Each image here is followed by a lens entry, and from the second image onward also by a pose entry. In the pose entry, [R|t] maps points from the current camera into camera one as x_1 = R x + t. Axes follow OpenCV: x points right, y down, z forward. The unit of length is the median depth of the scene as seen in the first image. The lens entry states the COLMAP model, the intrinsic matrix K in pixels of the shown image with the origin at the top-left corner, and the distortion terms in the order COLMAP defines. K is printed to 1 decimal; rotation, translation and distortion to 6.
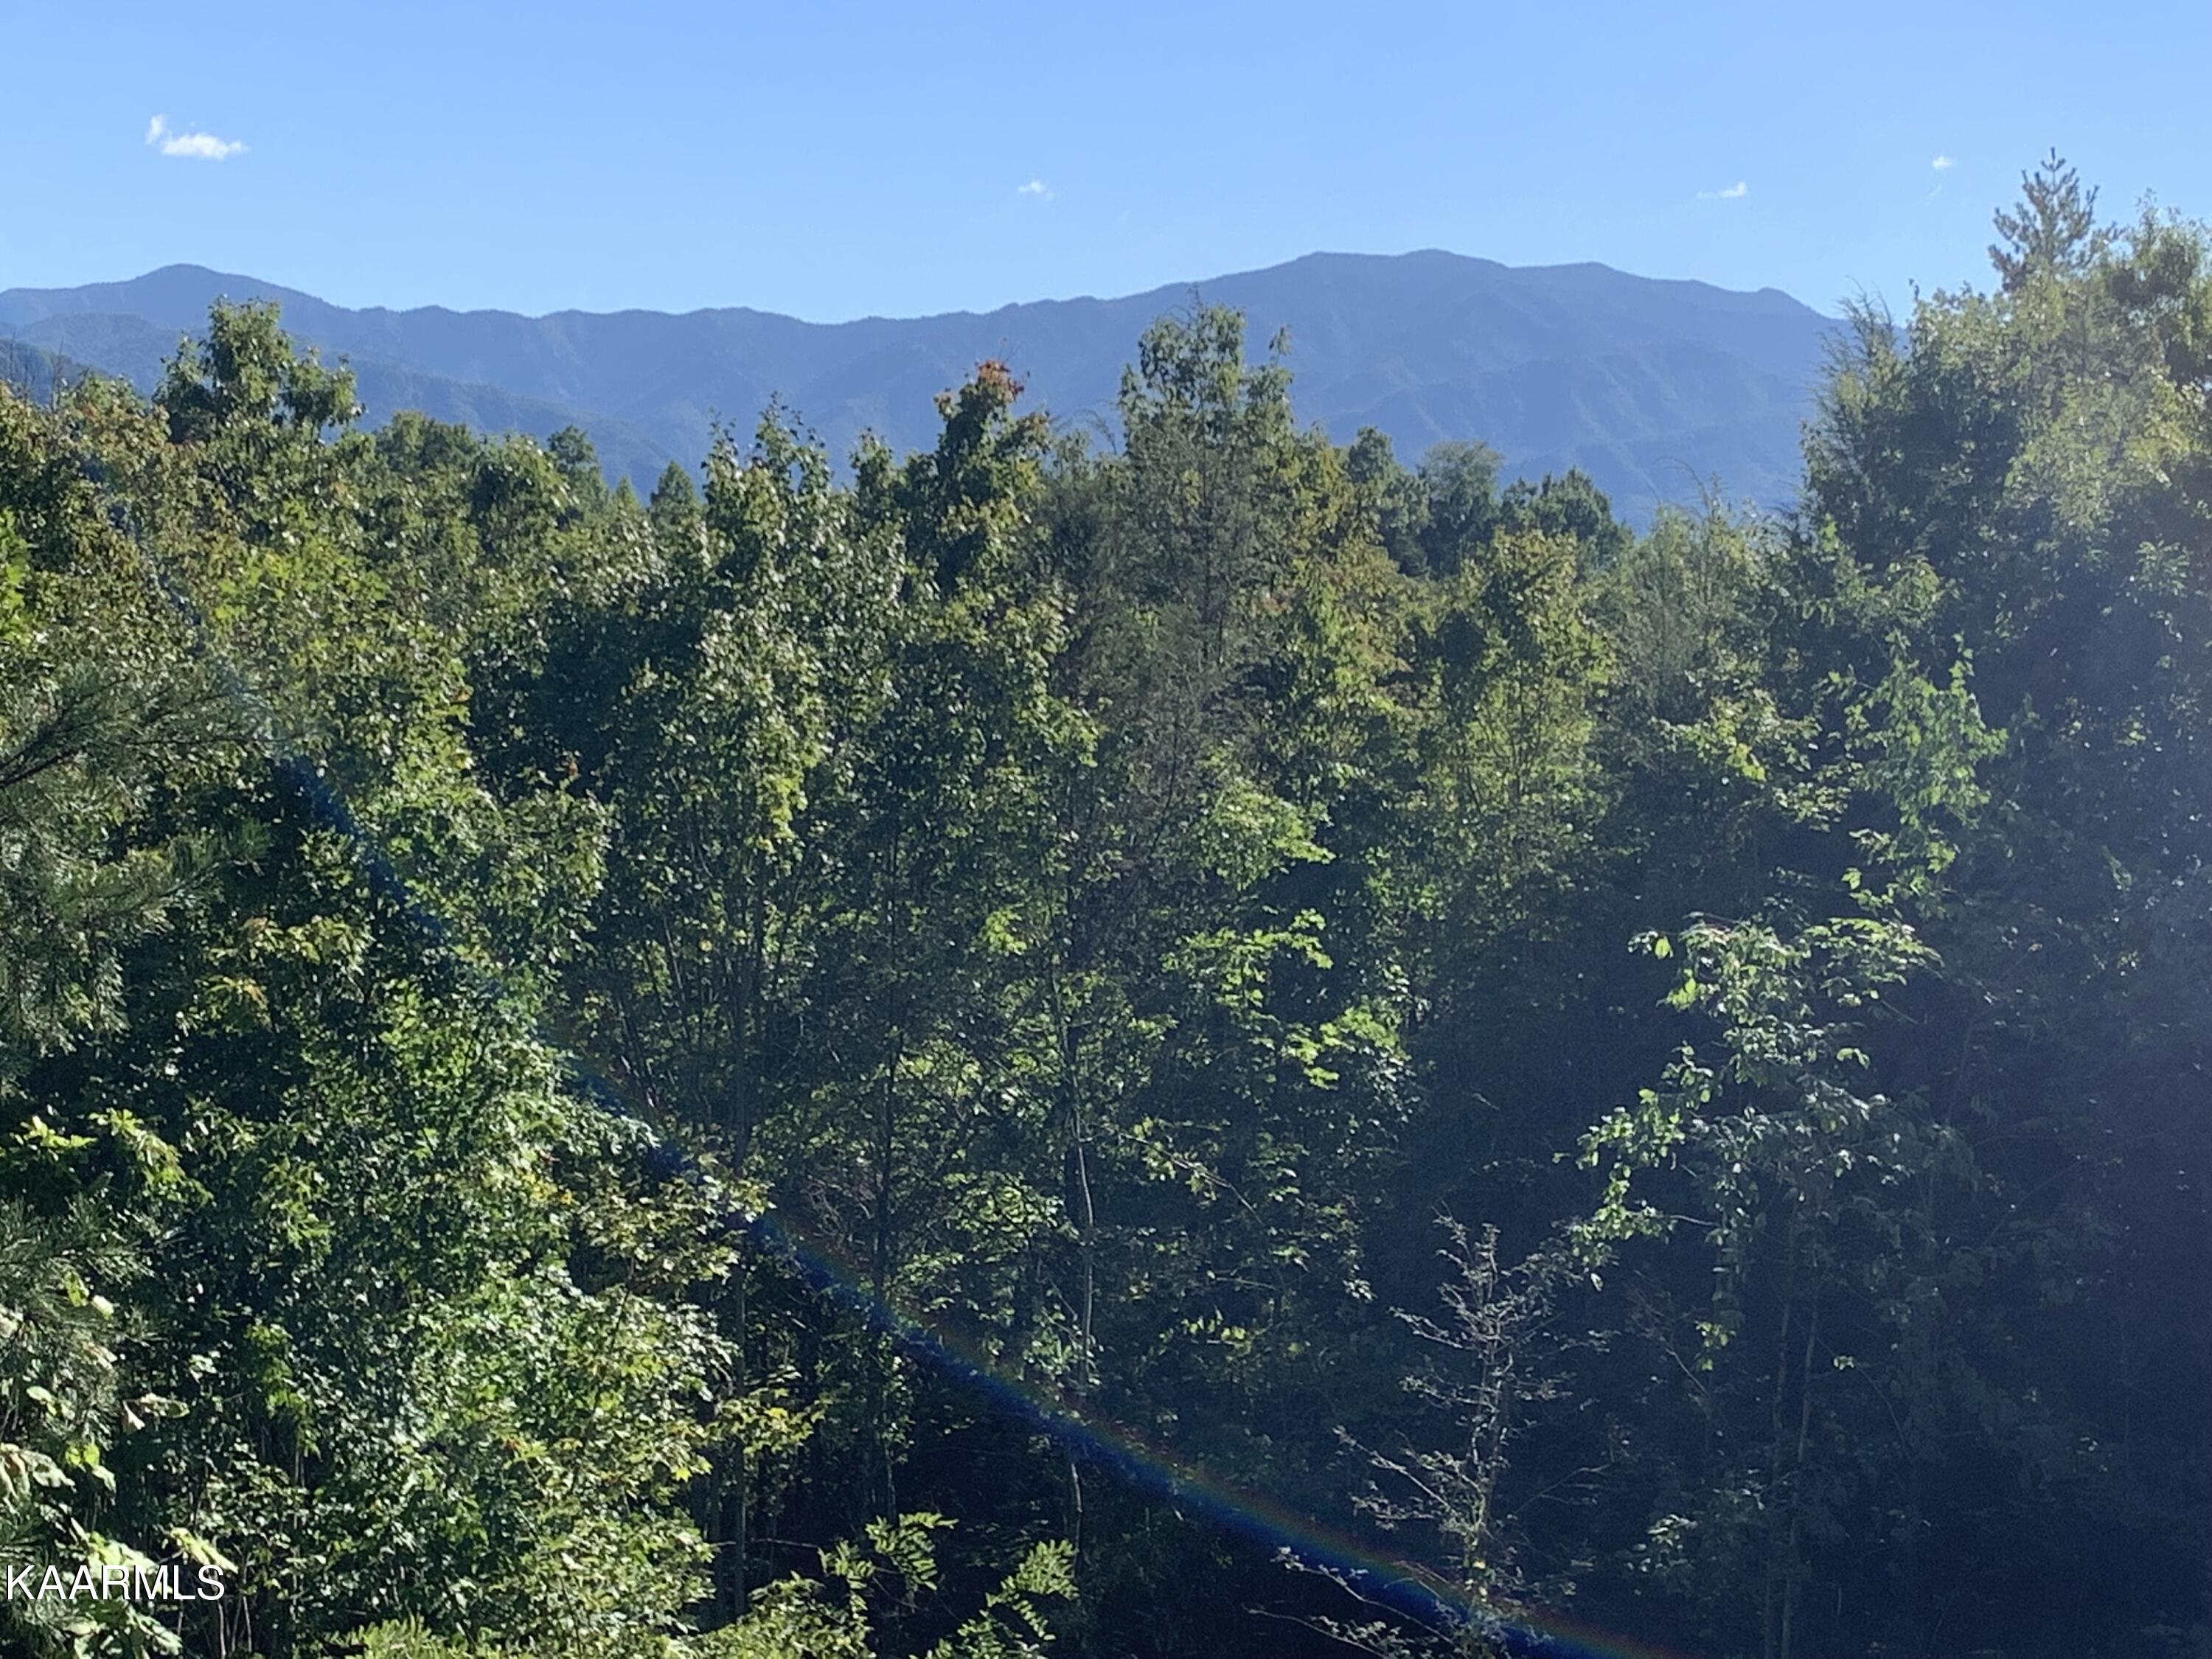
lens RADIAL K [[3893.2, 0, 1113.2], [0, 3893.2, 780.6], [0, 0, 1]] dist [0.289346, -1.387416]
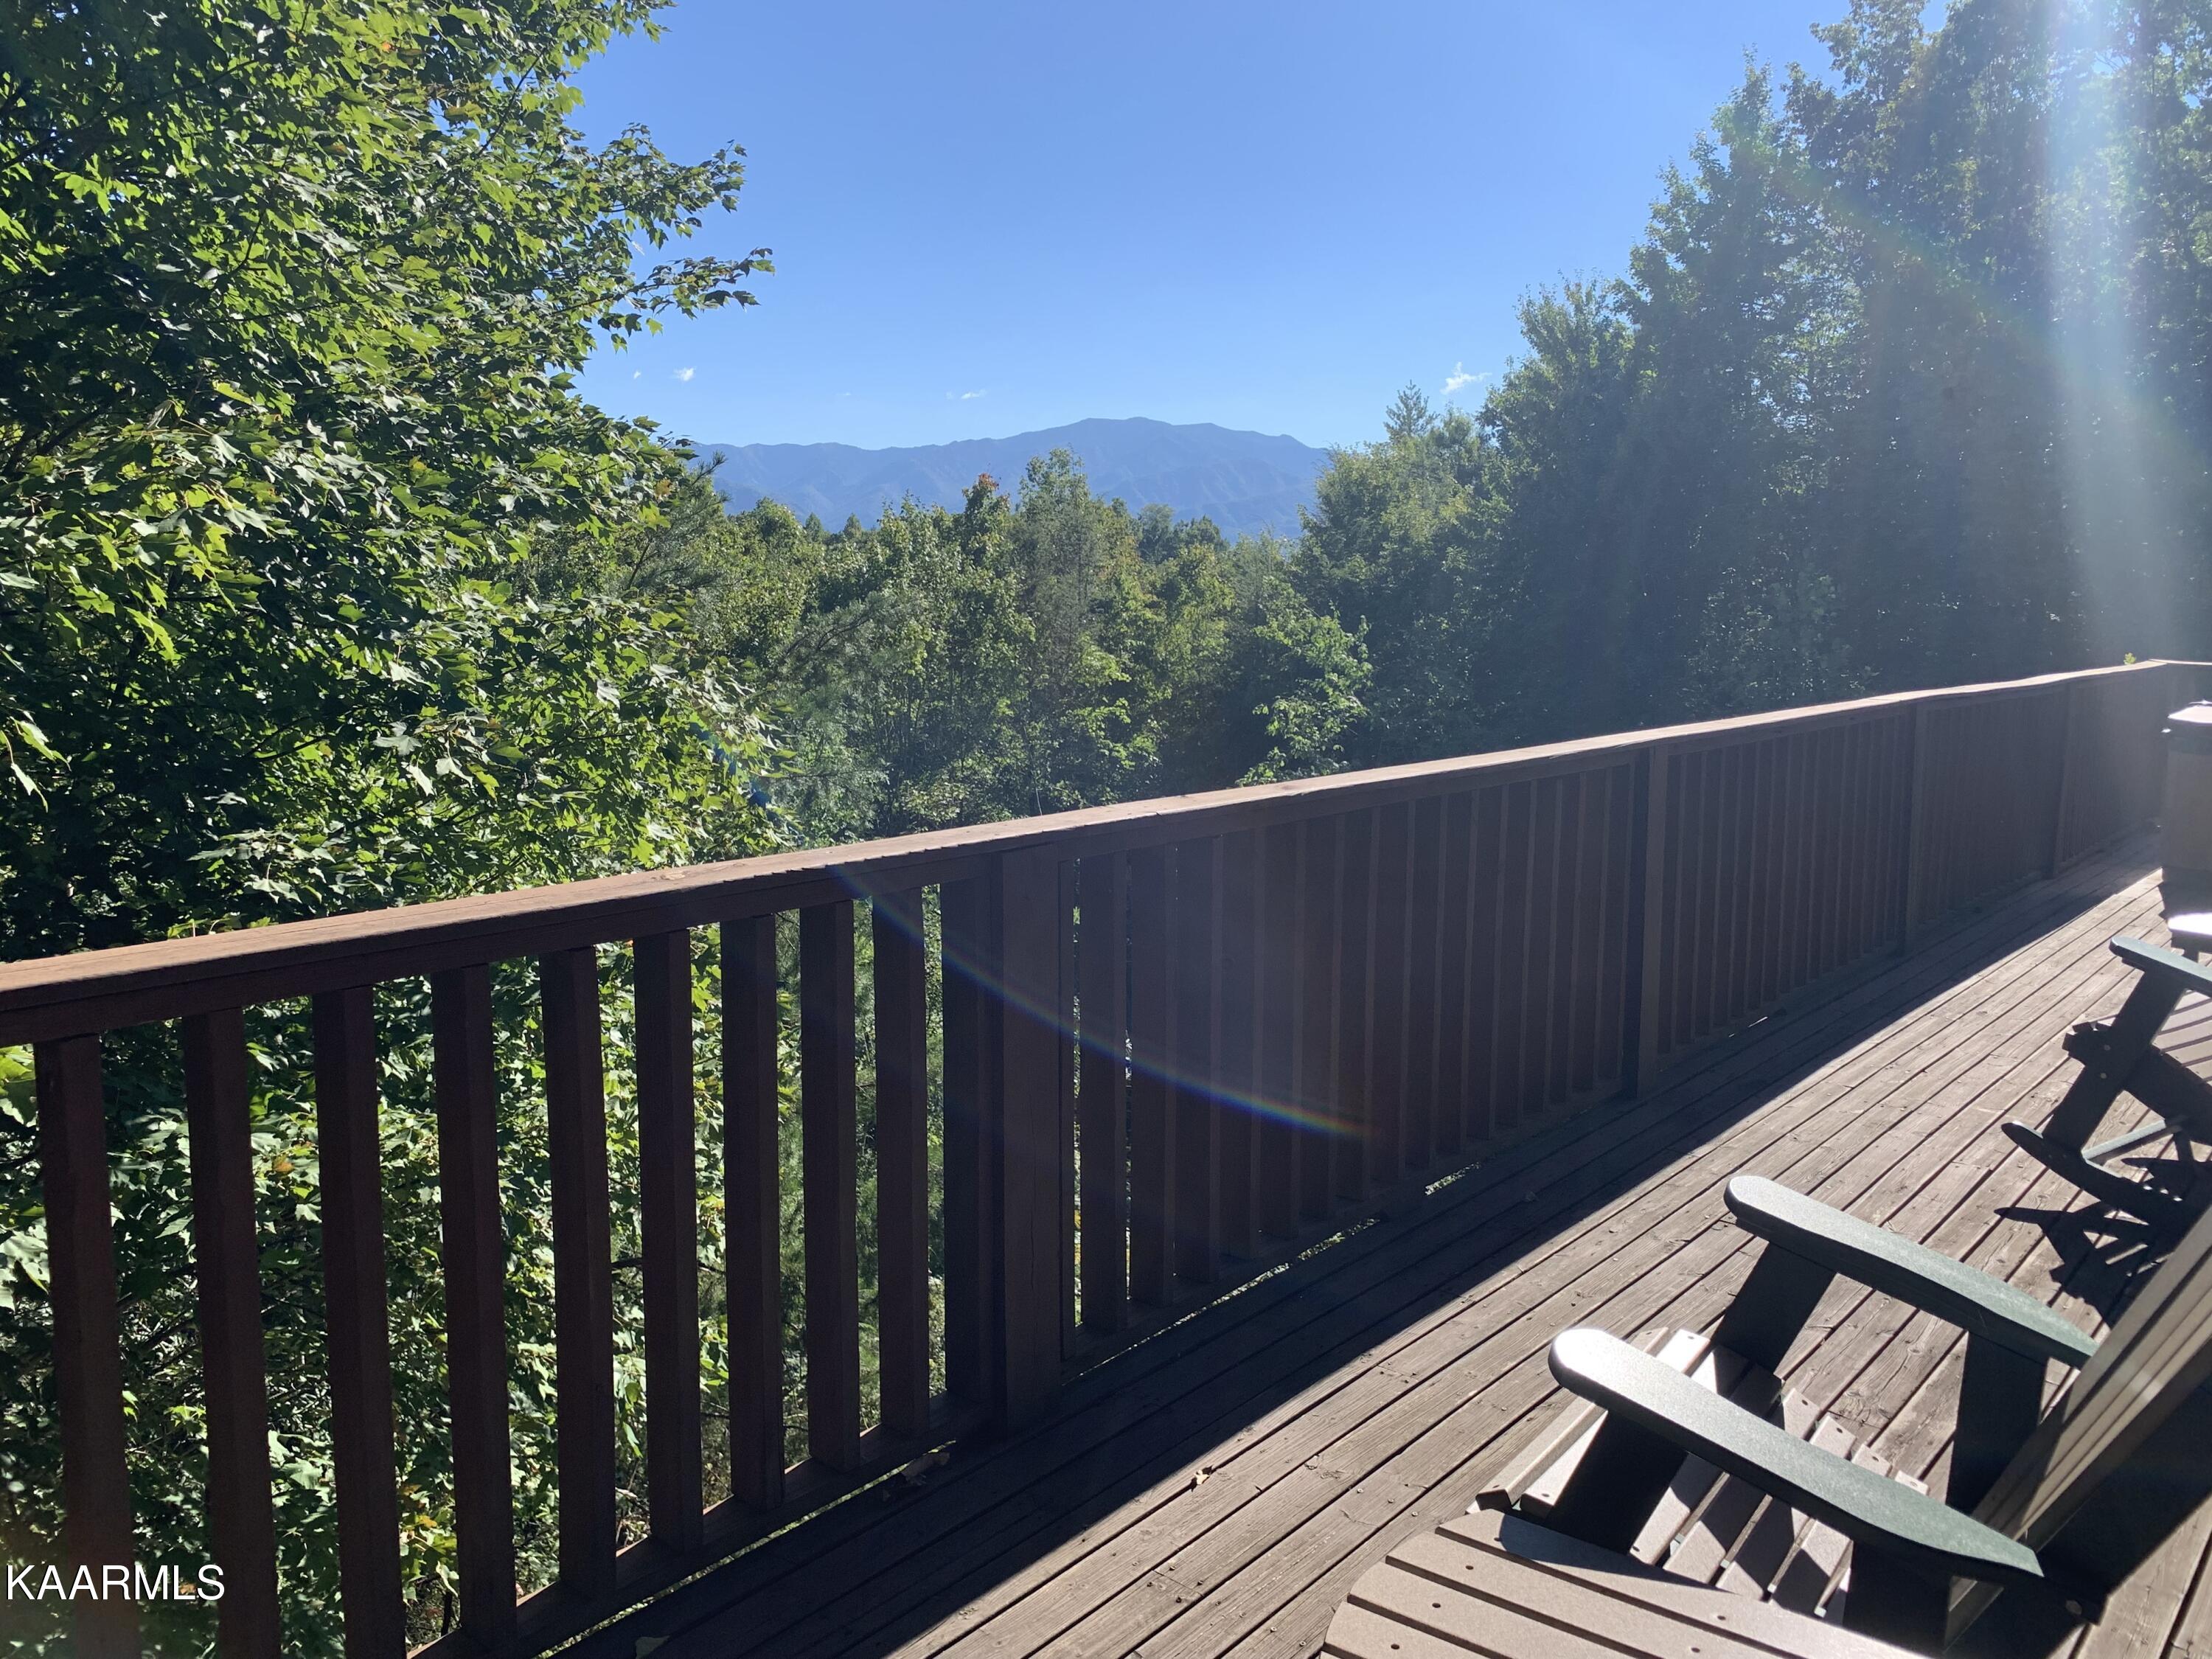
lens RADIAL K [[1693.9, 0, 1106.0], [0, 1693.9, 829.5], [0, 0, 1]] dist [0.063366, -0.000030]
pose [[0.998080, -0.014149, 0.060302, -0.023430], [0.007834, 0.994577, 0.103706, 0.003521], [-0.061442, -0.103034, 0.992778, -0.077523]]
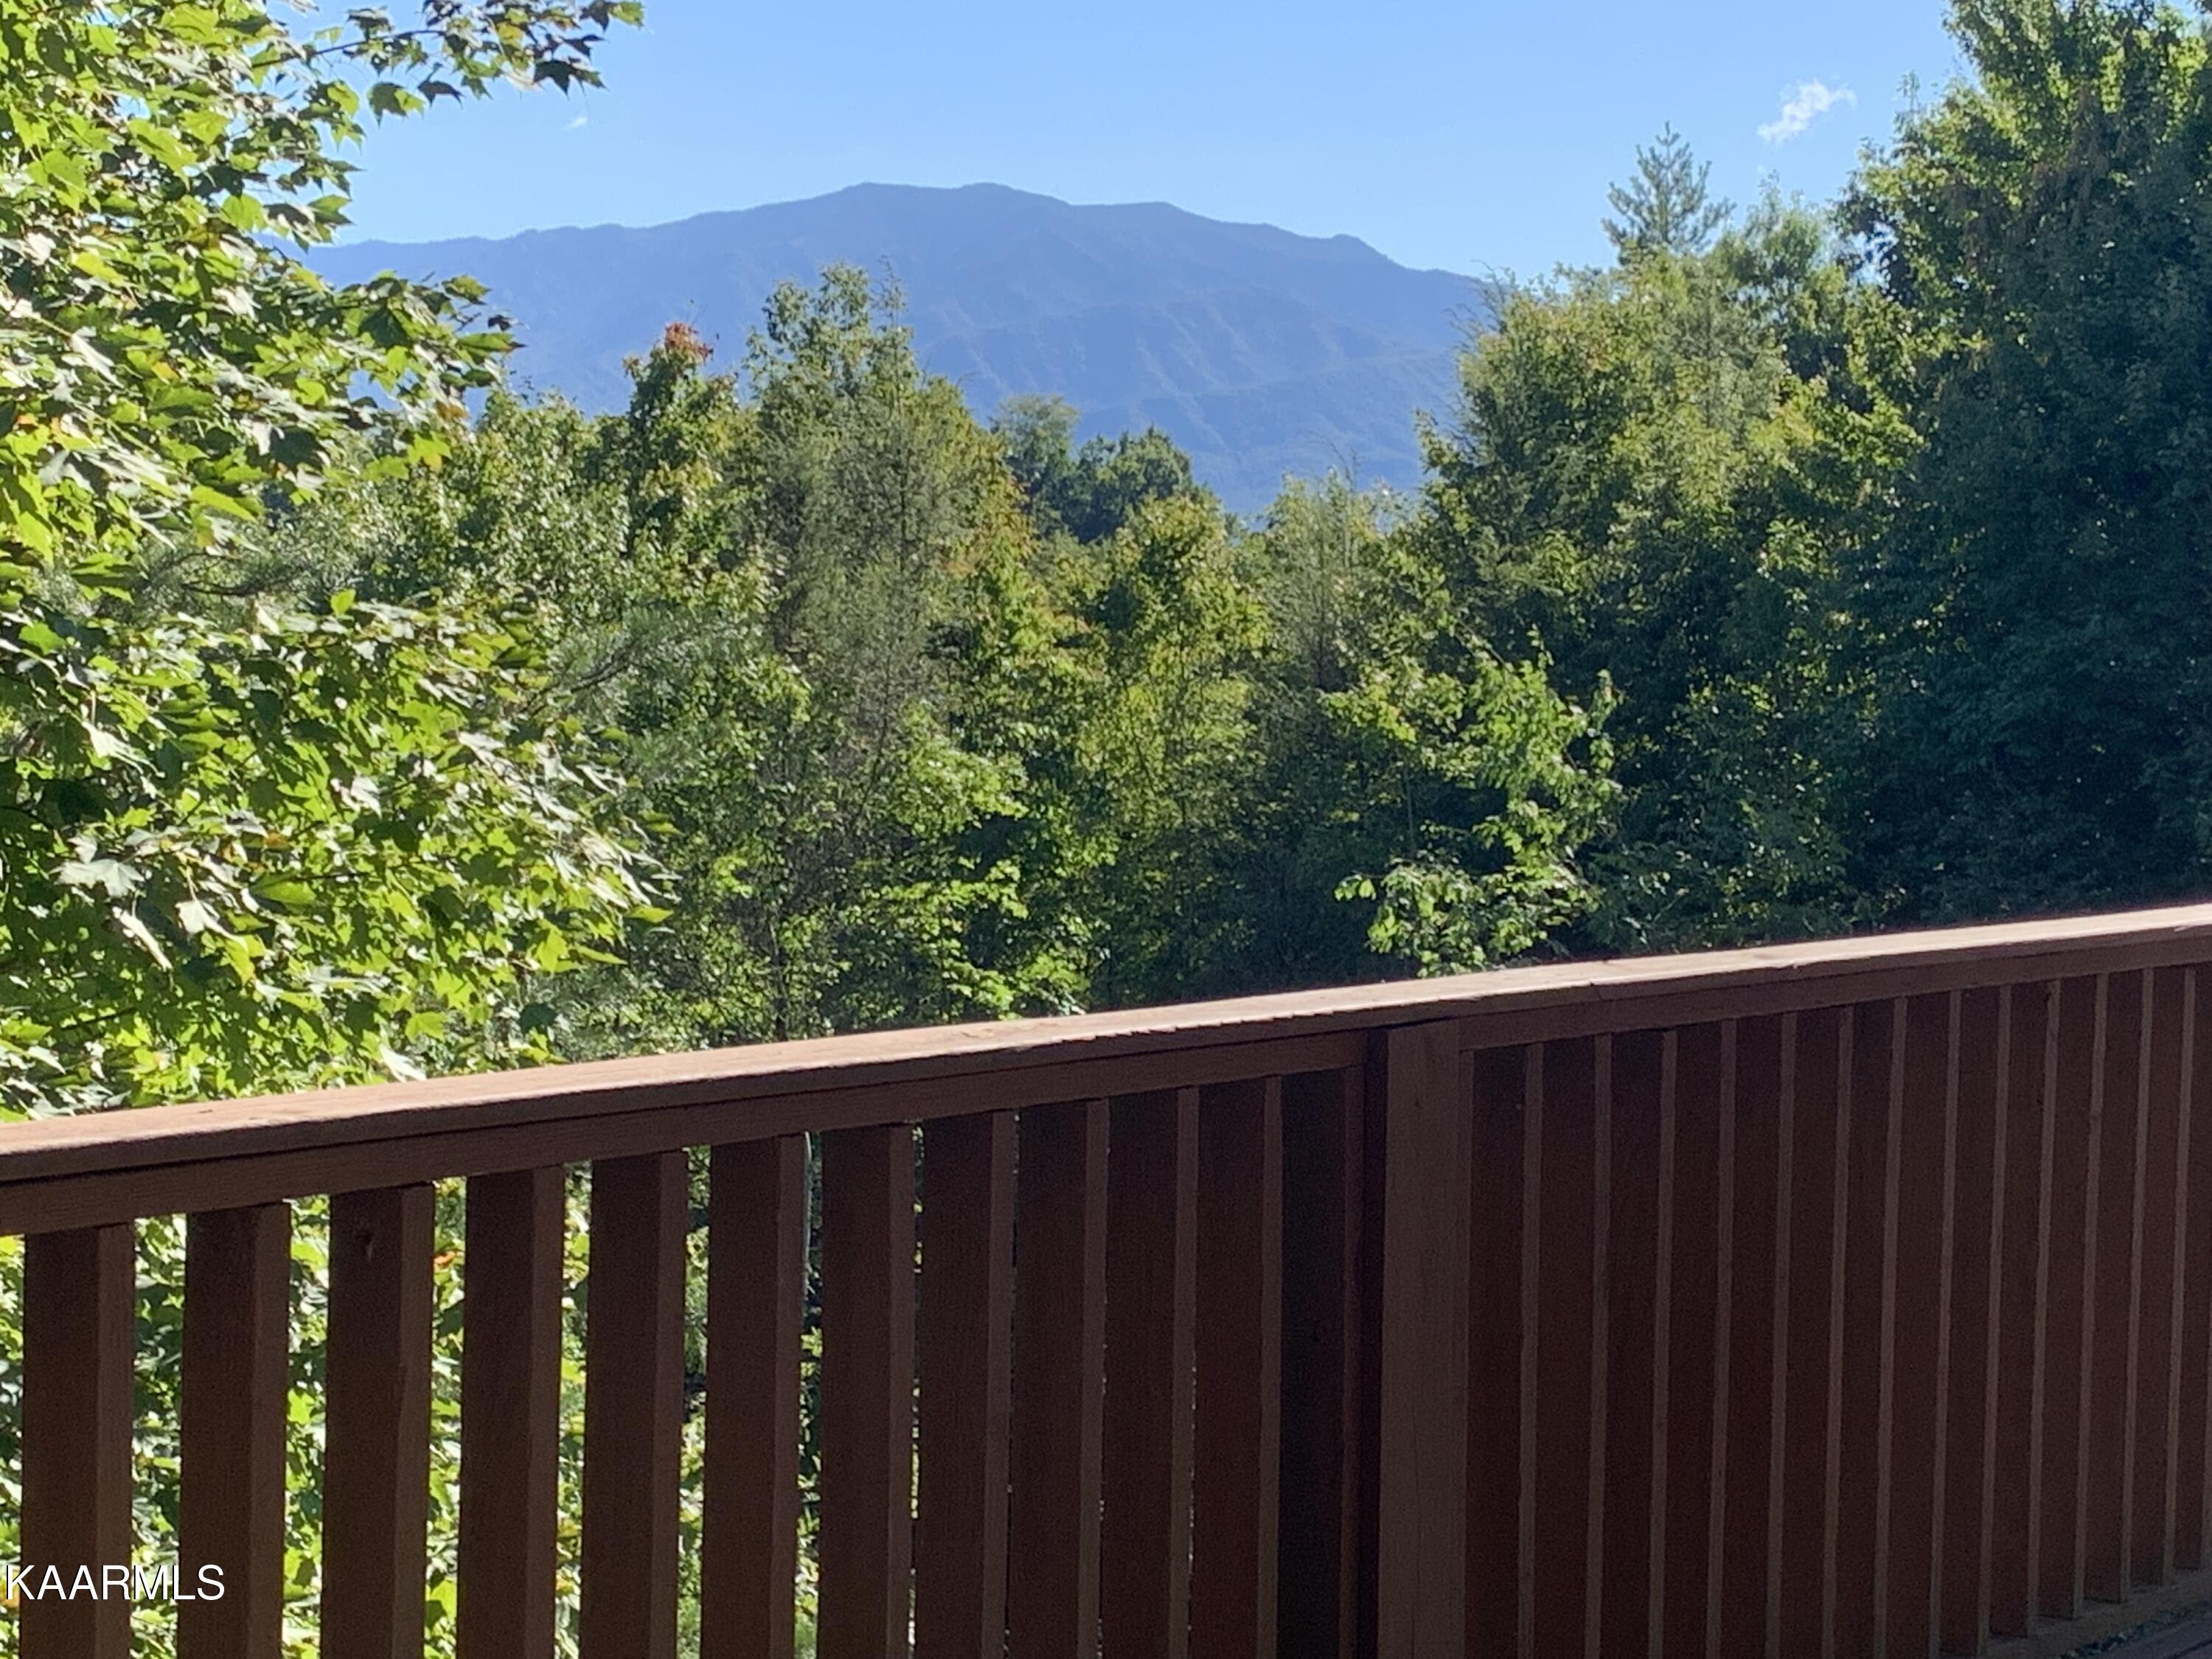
lens RADIAL K [[4264.7, 0, 1106.0], [0, 4264.7, 829.5], [0, 0, 1]] dist [-0.109112, 2.623619]
pose [[0.993734, 0.007829, 0.111495, -0.044268], [-0.009718, 0.999818, 0.016406, 0.004962], [-0.111346, -0.017387, 0.993630, -0.120169]]
